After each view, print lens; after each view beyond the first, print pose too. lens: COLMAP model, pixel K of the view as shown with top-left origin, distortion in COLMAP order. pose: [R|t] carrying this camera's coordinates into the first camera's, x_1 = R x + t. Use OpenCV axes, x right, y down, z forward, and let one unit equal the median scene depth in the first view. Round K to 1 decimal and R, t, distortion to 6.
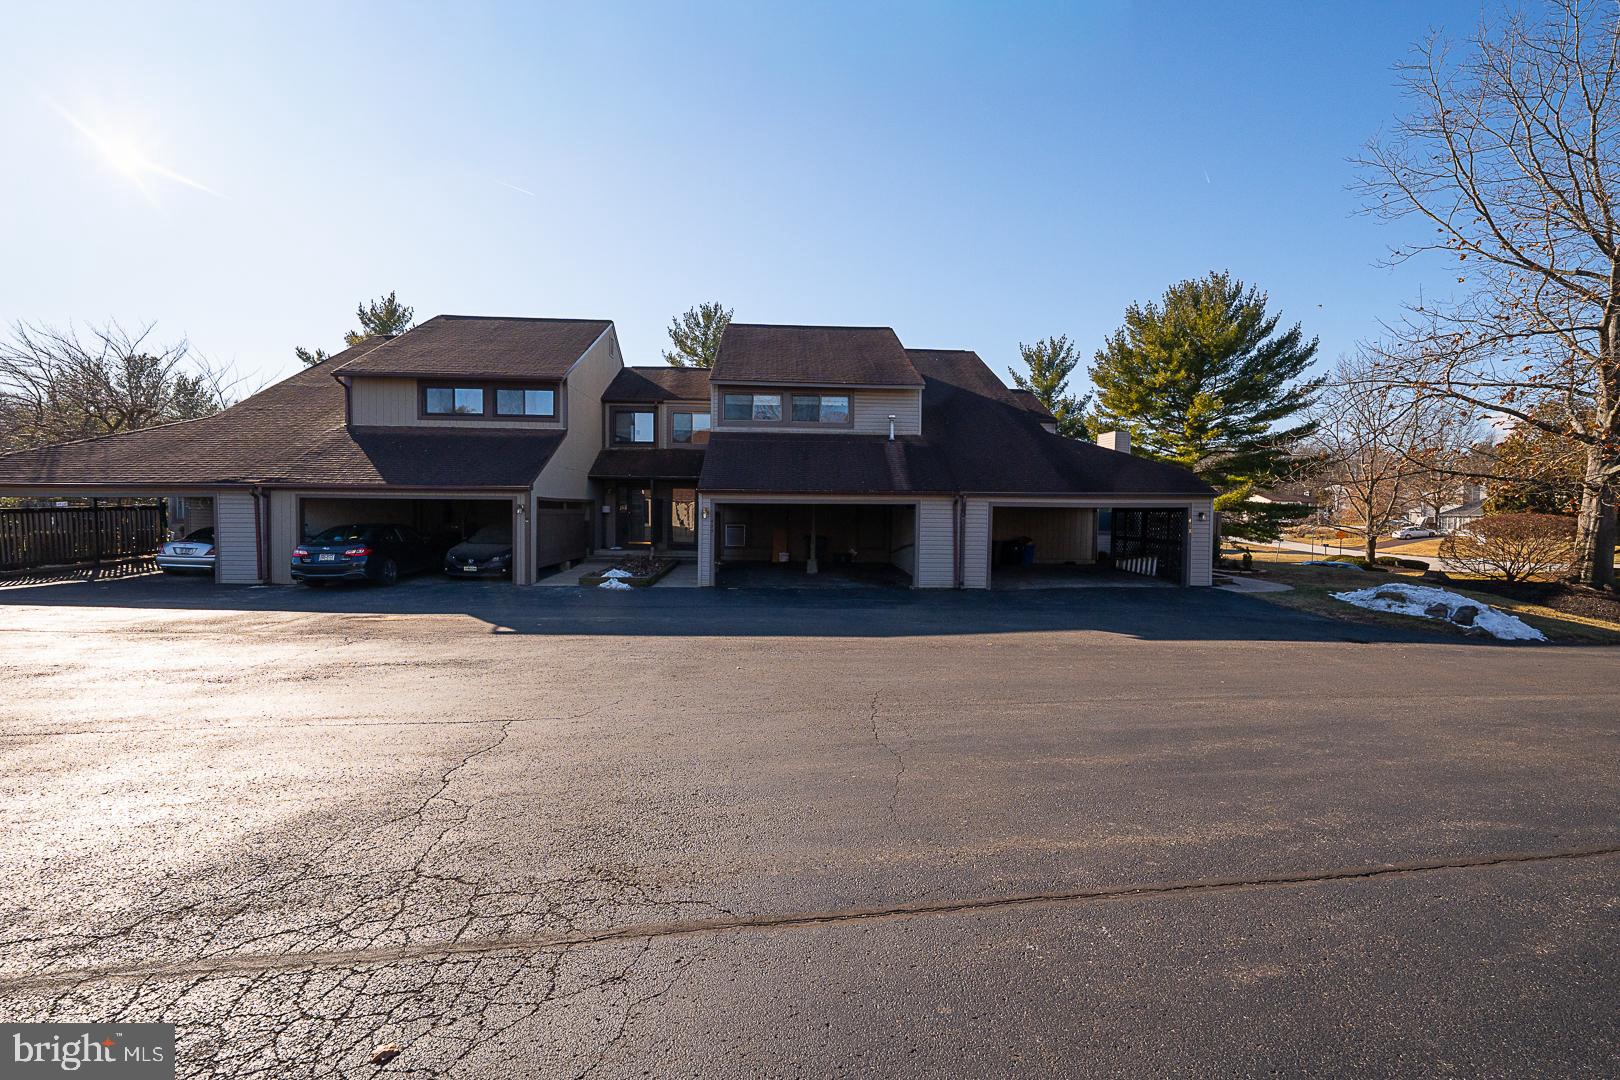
lens RADIAL K [[684.2, 0, 810.0], [0, 684.2, 540.0], [0, 0, 1]] dist [-0.000026, -0.000212]
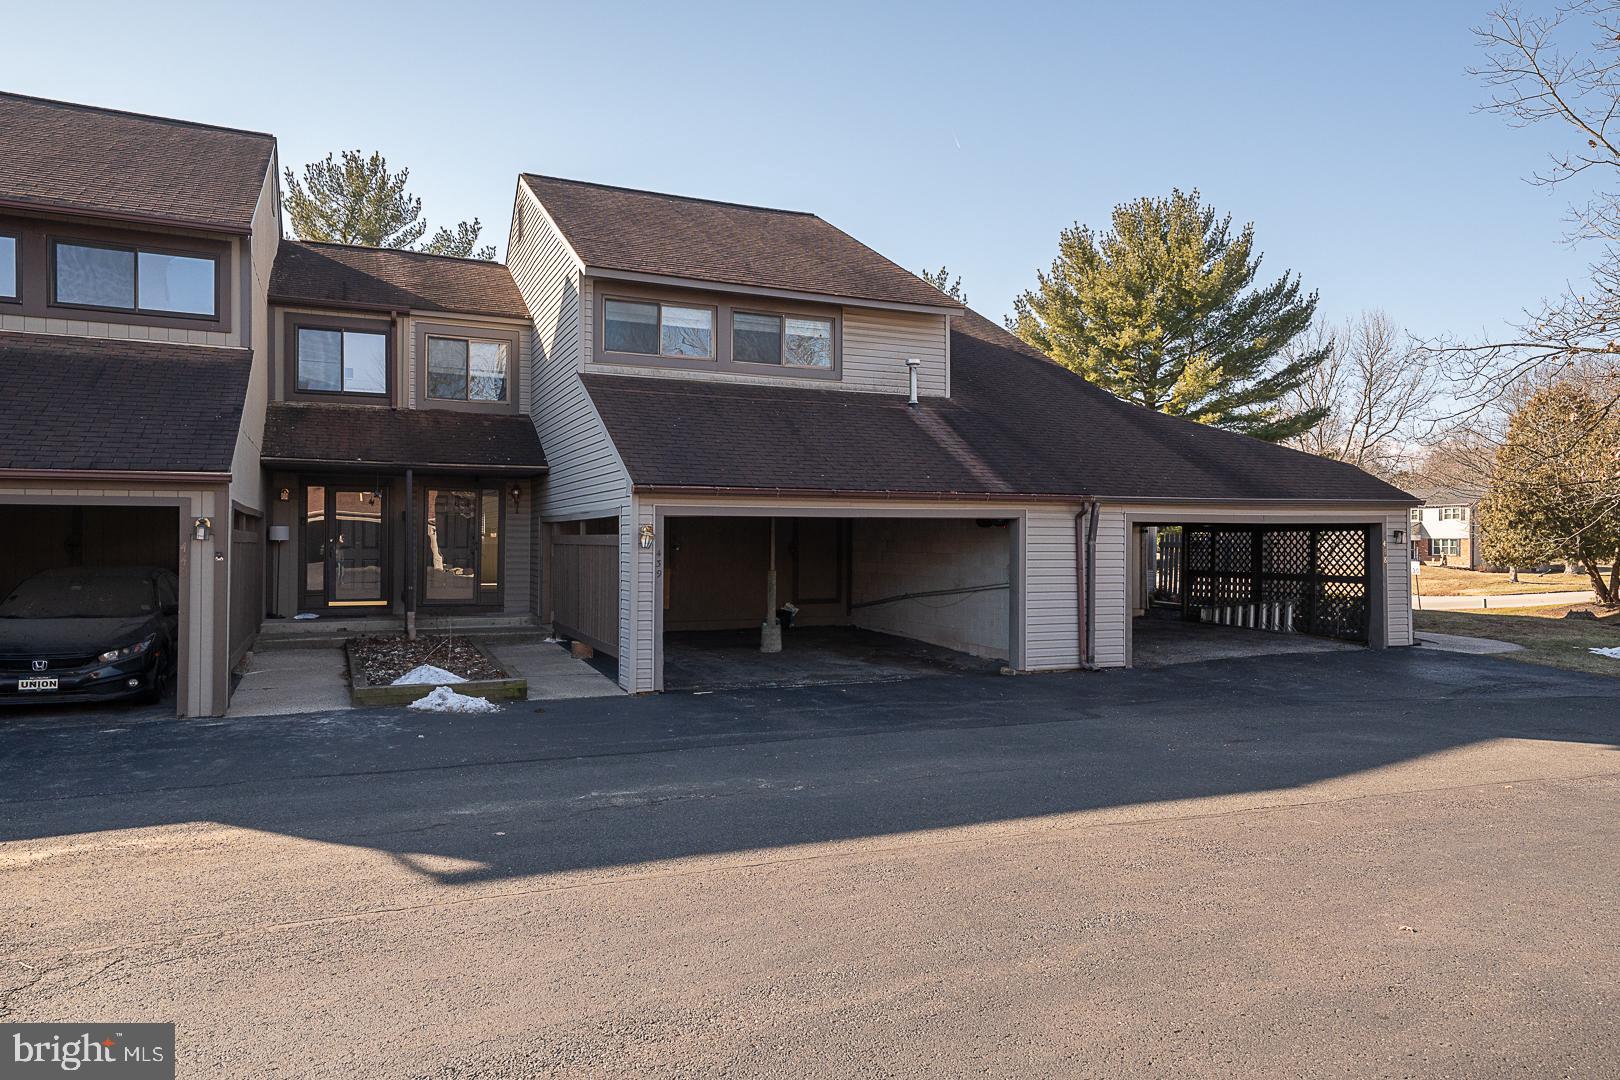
lens RADIAL K [[1057.1, 0, 808.5], [0, 1057.1, 541.0], [0, 0, 1]] dist [0.037223, 0.003177]
pose [[0.935367, -0.008317, 0.353582, -0.262806], [0.022933, 0.999046, -0.037168, -0.005495], [-0.352935, 0.042874, 0.934665, 0.235961]]
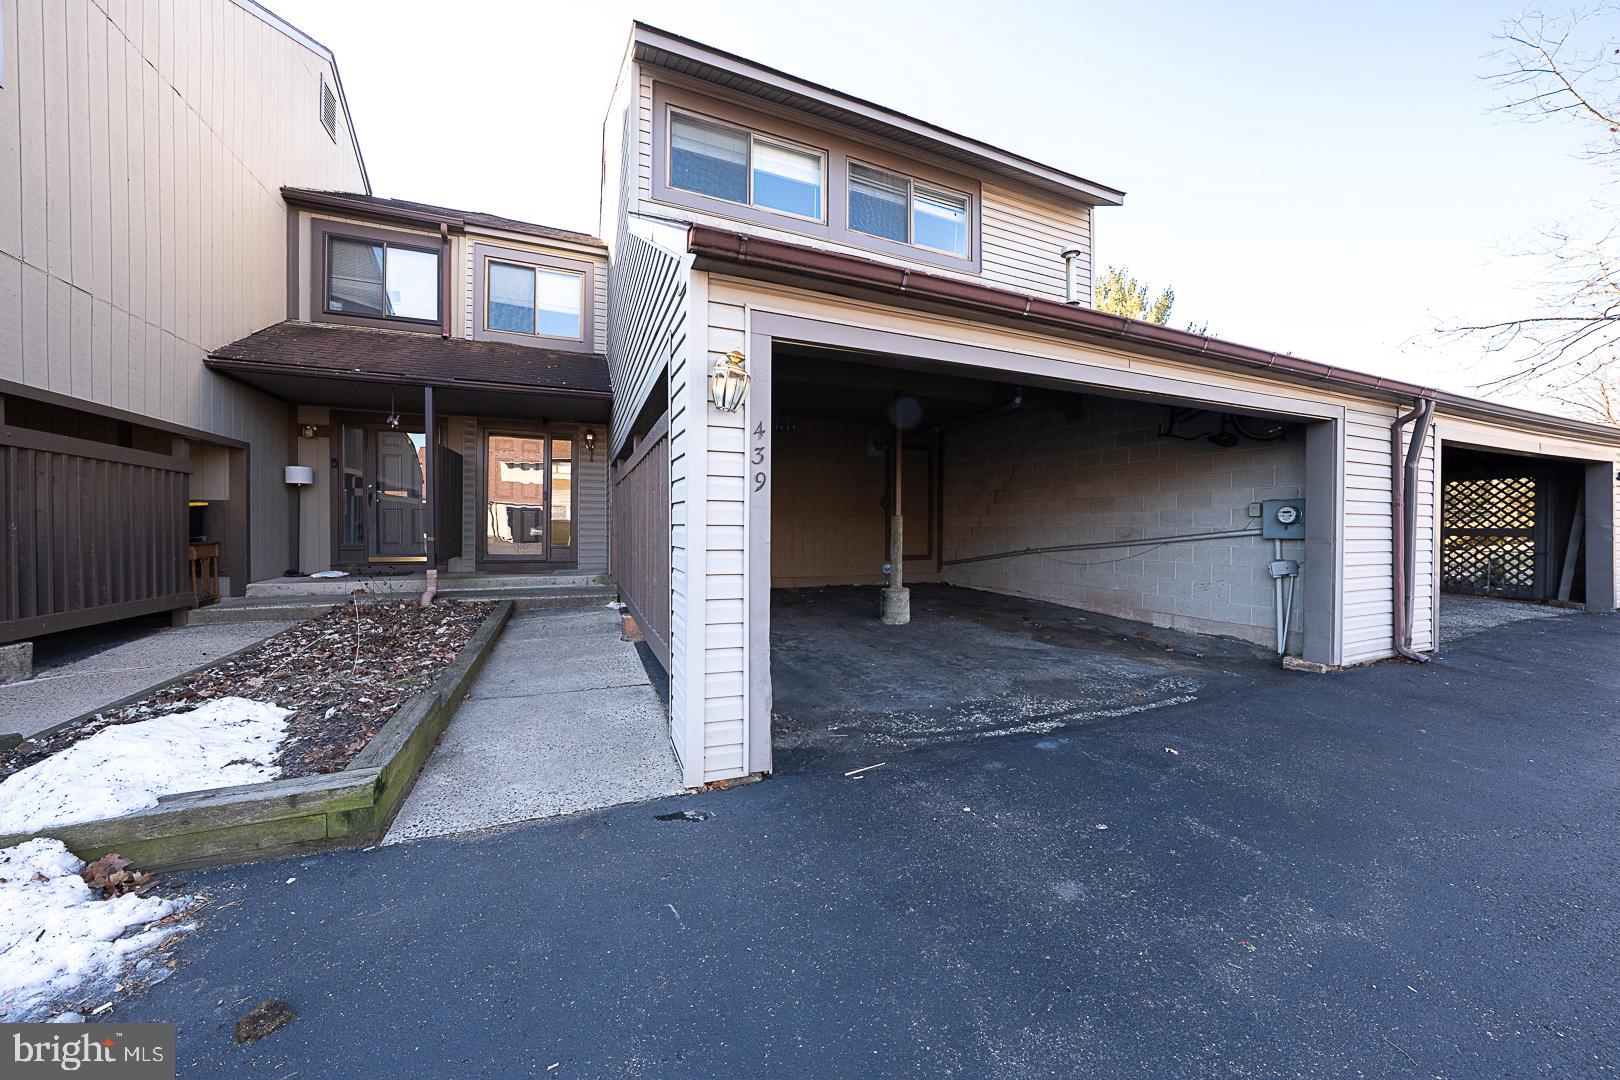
lens RADIAL K [[557.8, 0, 812.8], [0, 557.8, 535.9], [0, 0, 1]] dist [-0.030063, 0.006975]
pose [[0.938861, -0.014648, 0.343983, -0.156670], [0.024113, 0.999439, -0.023254, 0.004565], [-0.343450, 0.030127, 0.938688, 0.732581]]
